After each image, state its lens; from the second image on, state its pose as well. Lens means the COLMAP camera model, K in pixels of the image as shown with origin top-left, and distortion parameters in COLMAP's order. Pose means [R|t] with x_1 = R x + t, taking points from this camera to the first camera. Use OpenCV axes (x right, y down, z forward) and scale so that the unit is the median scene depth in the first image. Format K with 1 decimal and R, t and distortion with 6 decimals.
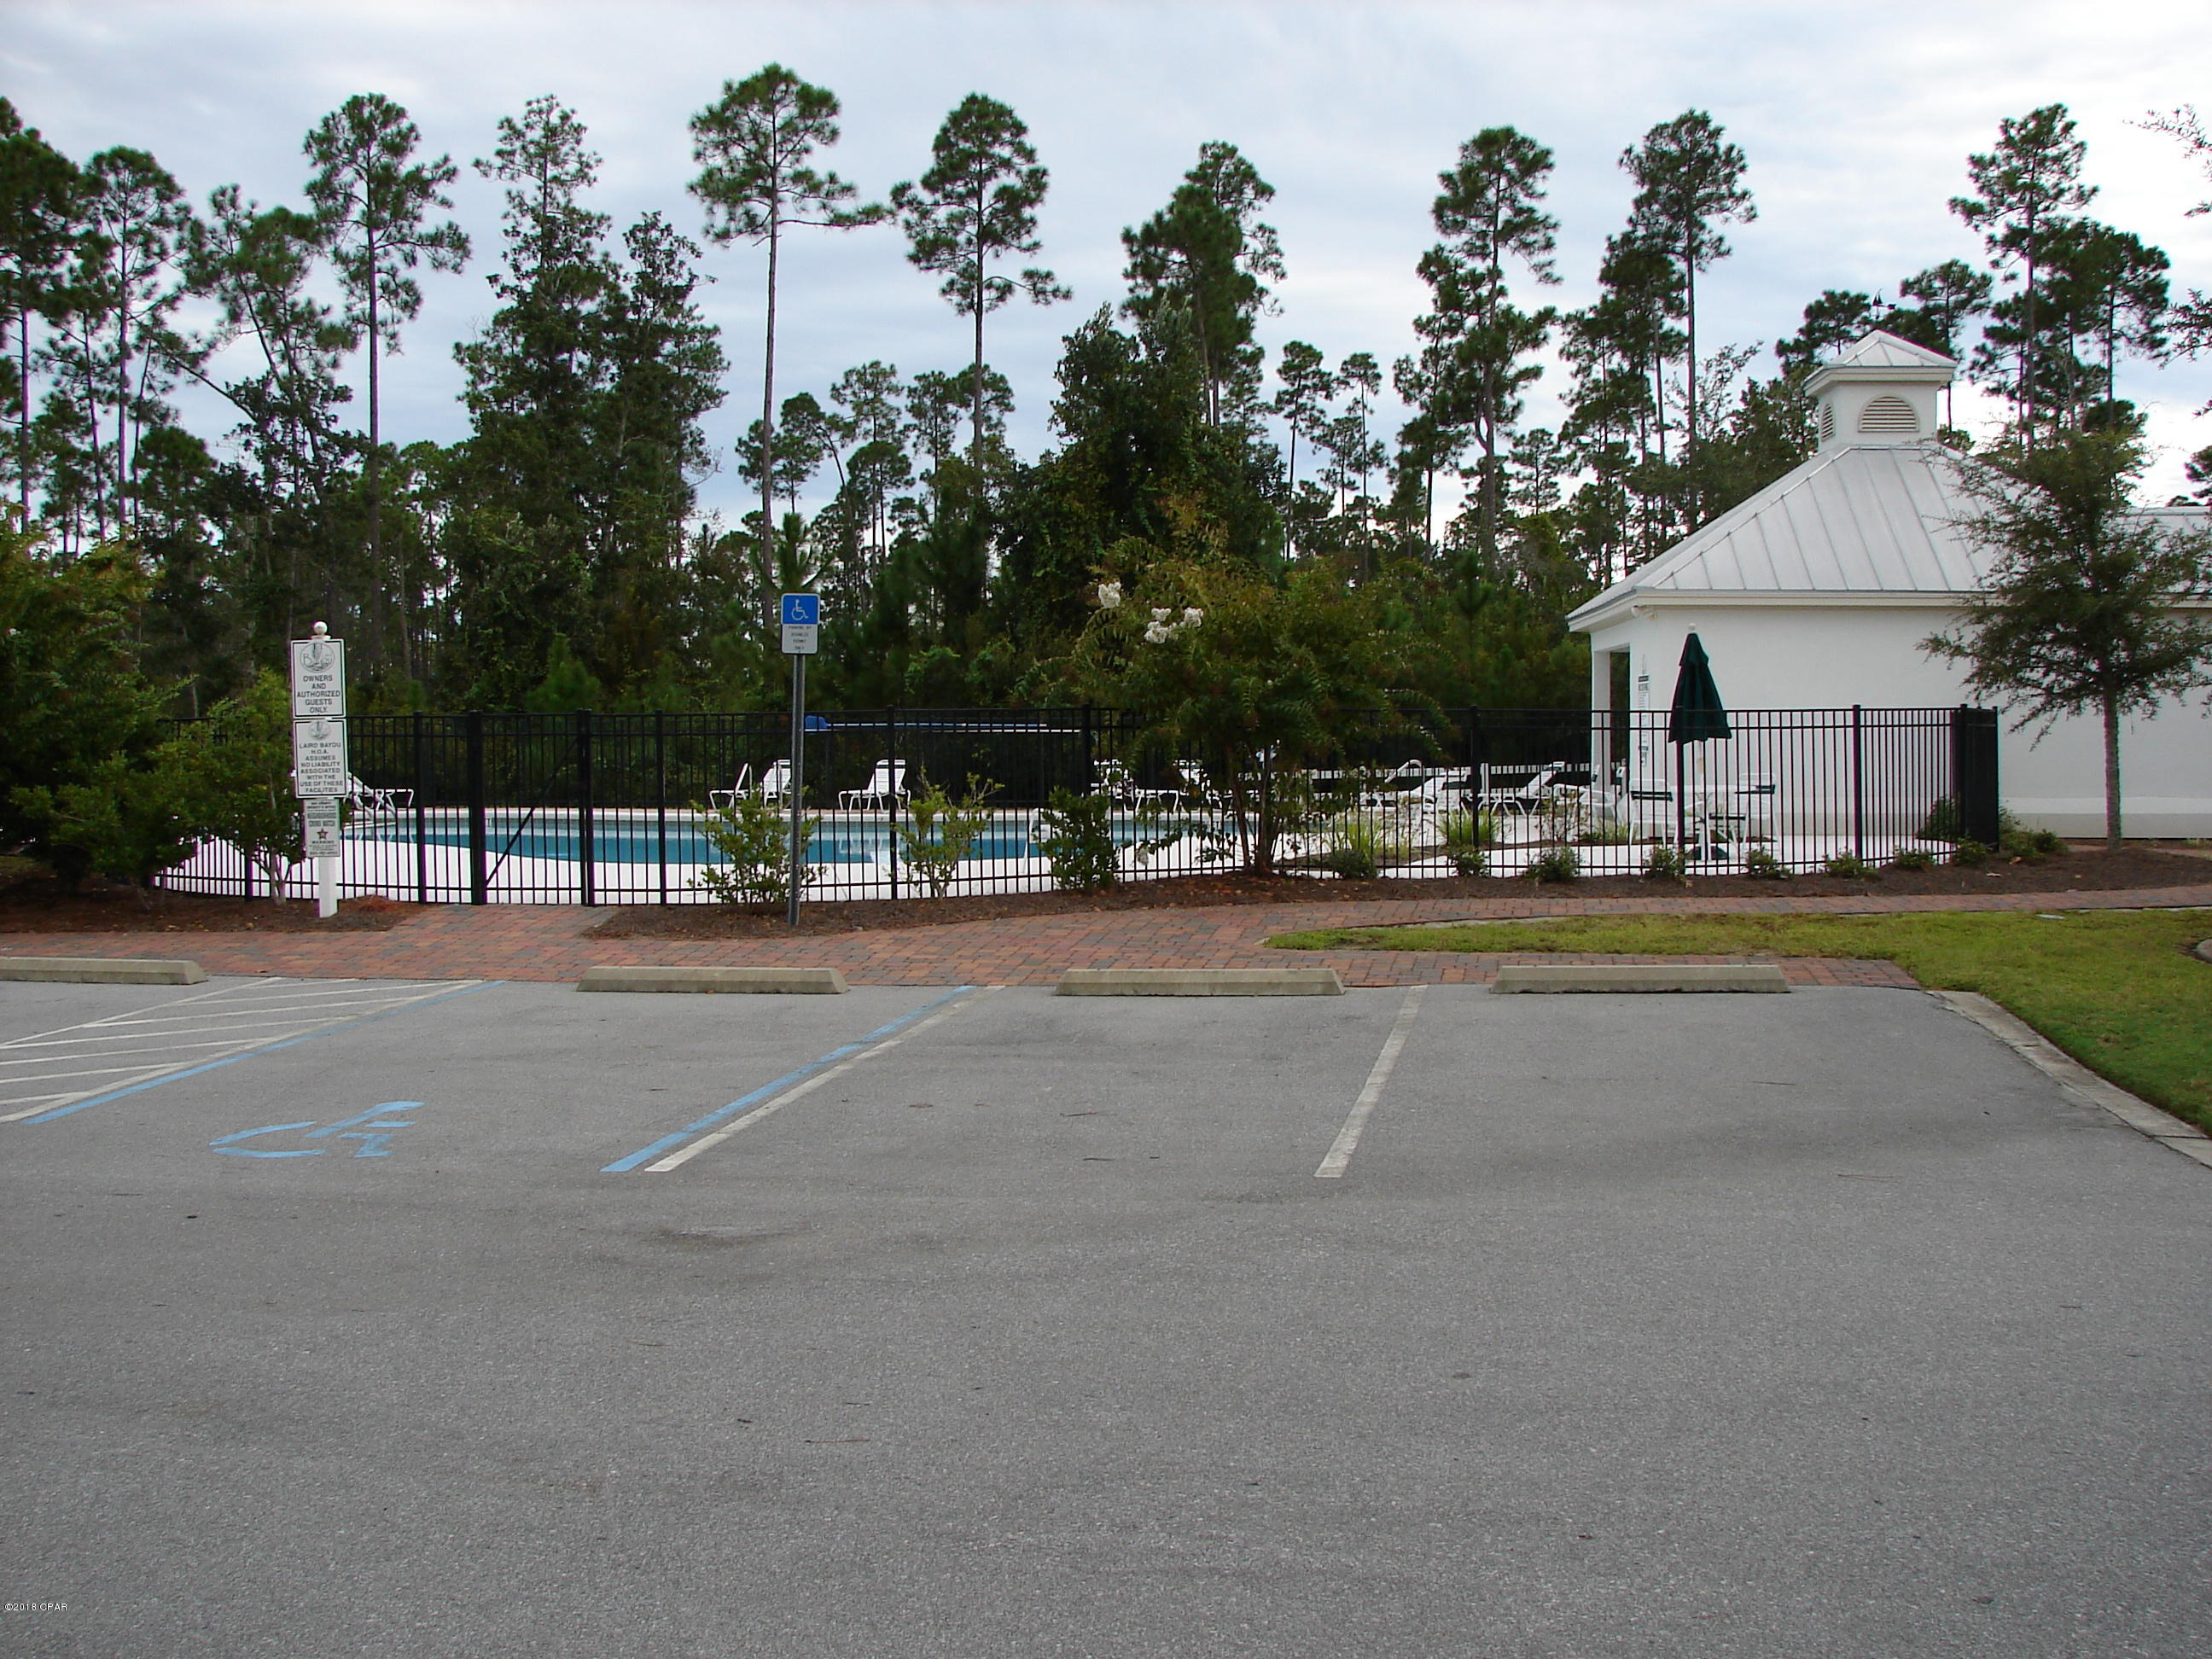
lens RADIAL K [[2505.2, 0, 1153.0], [0, 2505.2, 786.4], [0, 0, 1]] dist [-0.220795, 0.288320]
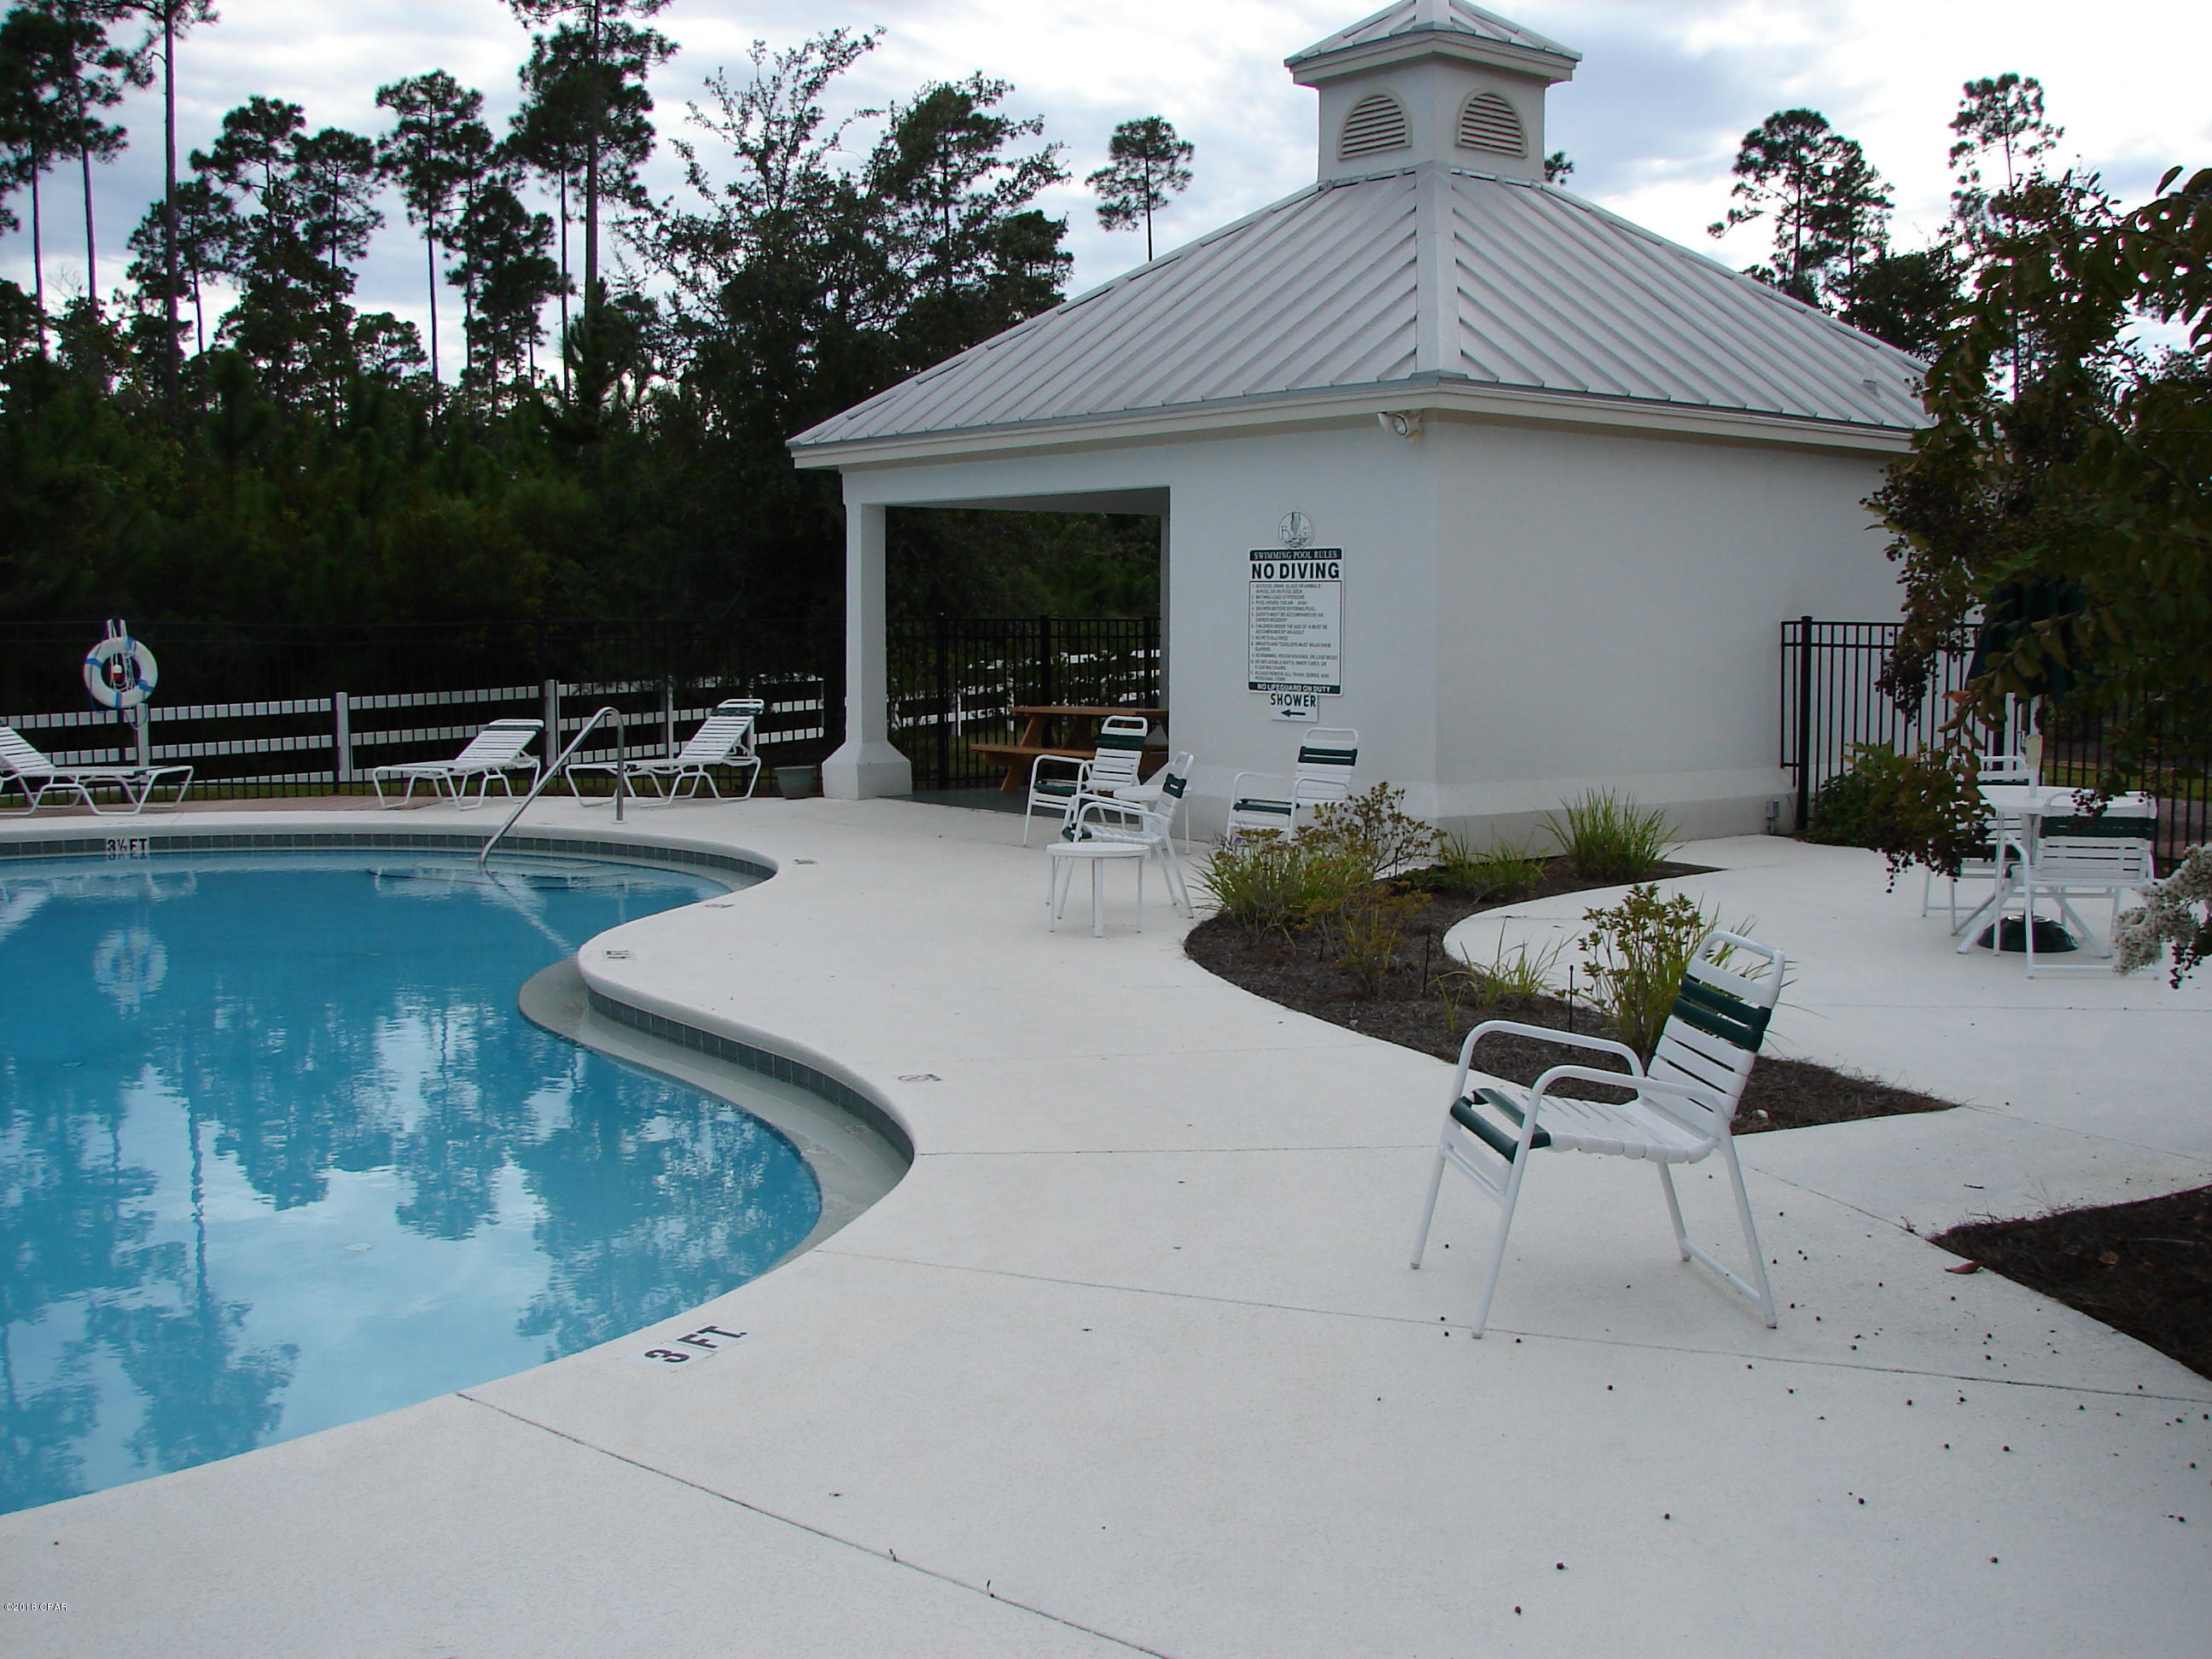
lens RADIAL K [[2505.2, 0, 1153.0], [0, 2505.2, 786.4], [0, 0, 1]] dist [-0.220795, 0.288320]
pose [[0.744743, -0.039238, 0.666196, -0.057732], [0.009663, 0.998799, 0.048026, -0.006327], [-0.667281, -0.029329, 0.744228, 0.201067]]
